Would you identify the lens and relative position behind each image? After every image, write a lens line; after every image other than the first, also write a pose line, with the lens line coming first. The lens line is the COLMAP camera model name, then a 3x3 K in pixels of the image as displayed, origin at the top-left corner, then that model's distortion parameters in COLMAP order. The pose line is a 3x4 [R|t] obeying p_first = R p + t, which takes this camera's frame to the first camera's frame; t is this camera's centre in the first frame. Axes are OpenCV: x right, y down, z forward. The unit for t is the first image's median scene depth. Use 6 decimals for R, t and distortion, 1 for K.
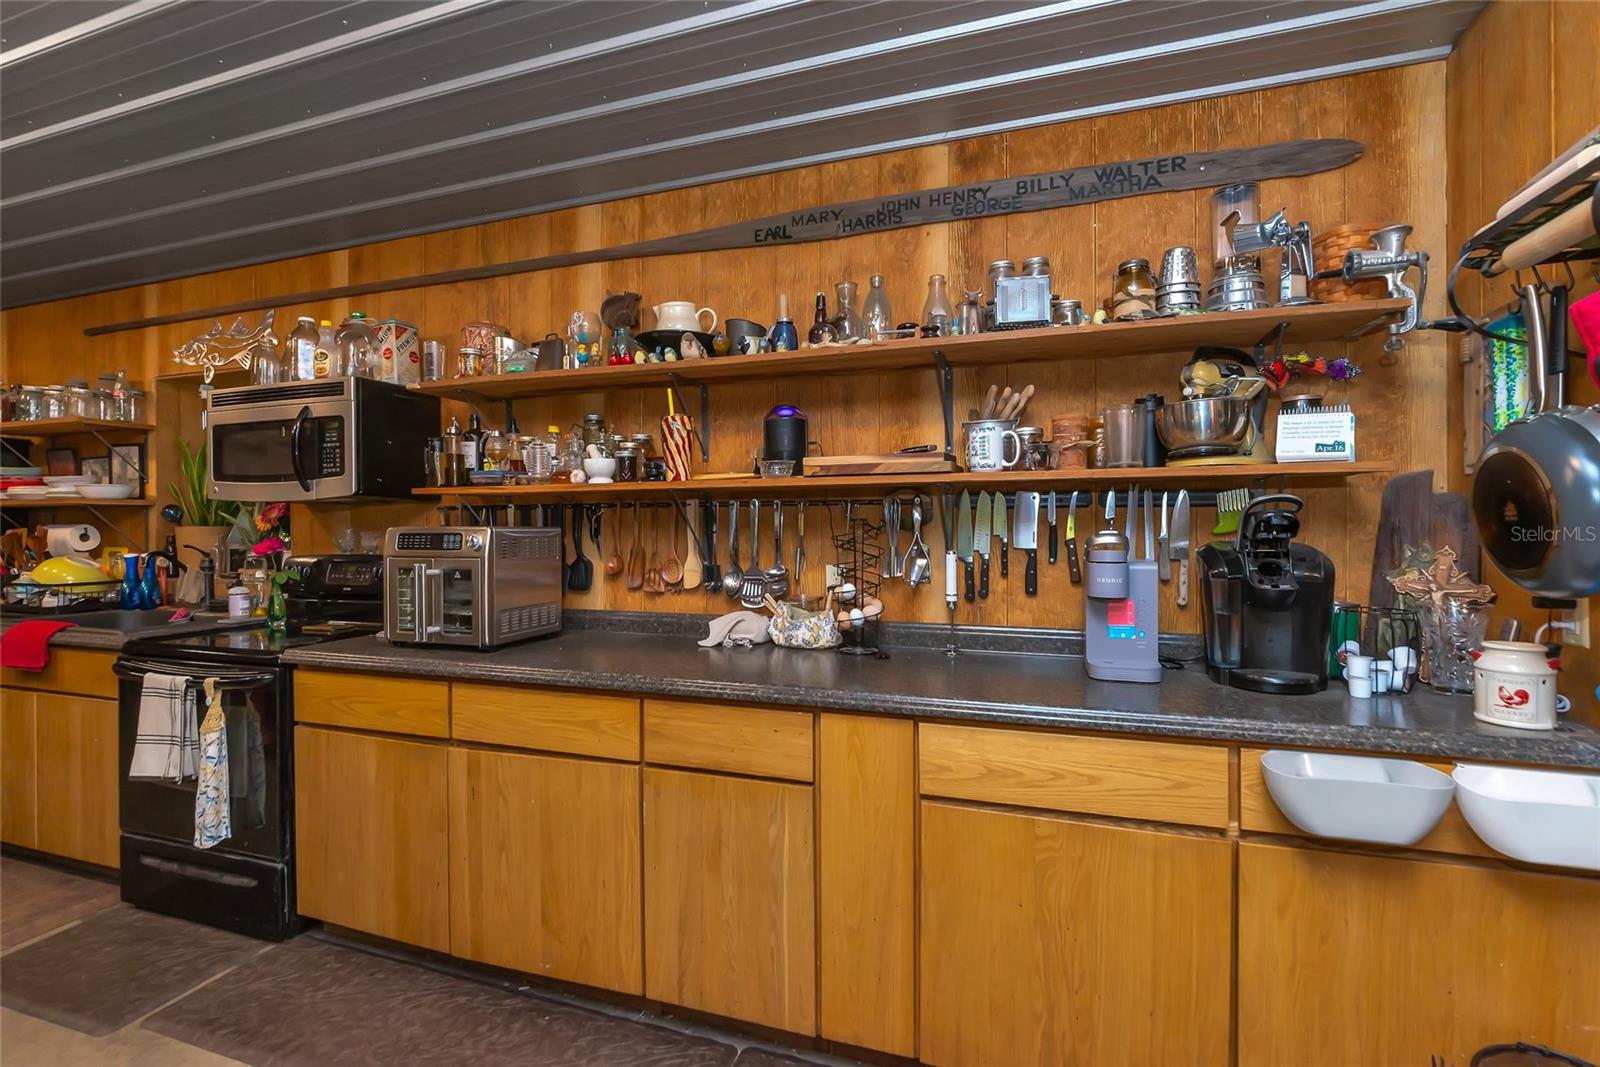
lens RADIAL K [[705.1, 0, 800.0], [0, 705.1, 533.5], [0, 0, 1]] dist [0.012823, -0.000385]
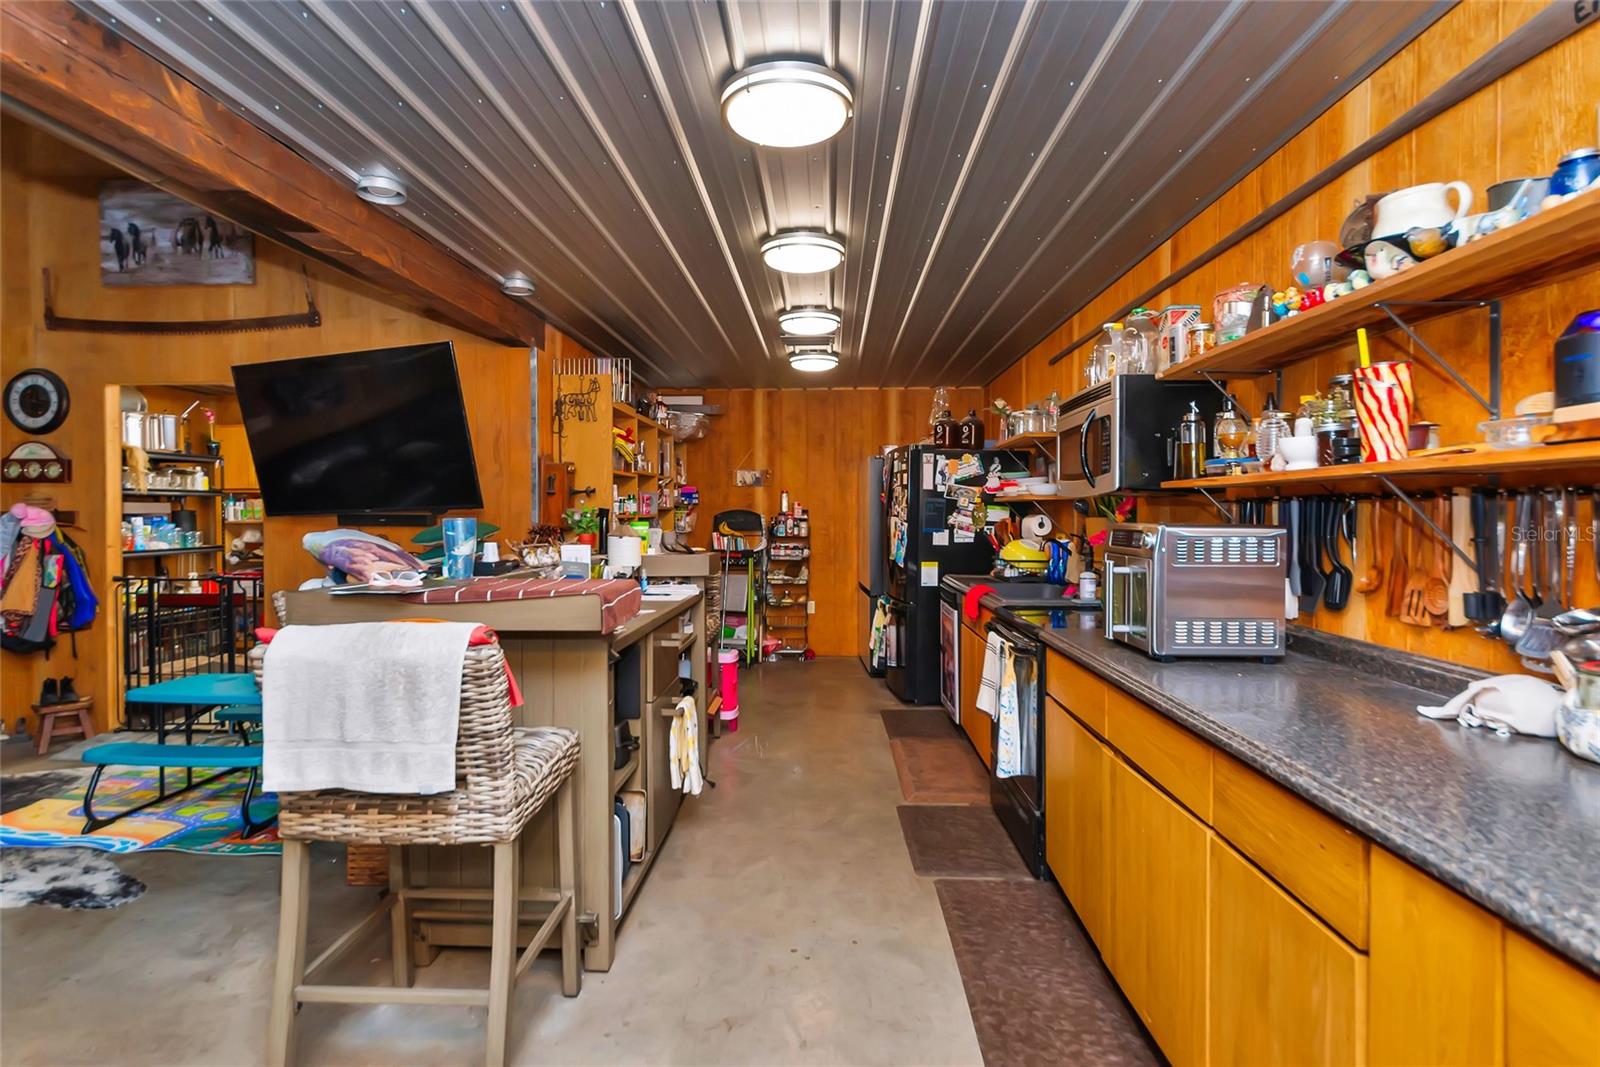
lens RADIAL K [[820.9, 0, 800.0], [0, 820.9, 533.5], [0, 0, 1]] dist [0.001440, 0.001380]
pose [[0.292908, 0.029699, -0.955679, 0.378192], [-0.014077, 0.999543, 0.026748, -0.017585], [0.956037, 0.005619, 0.293193, 0.214027]]
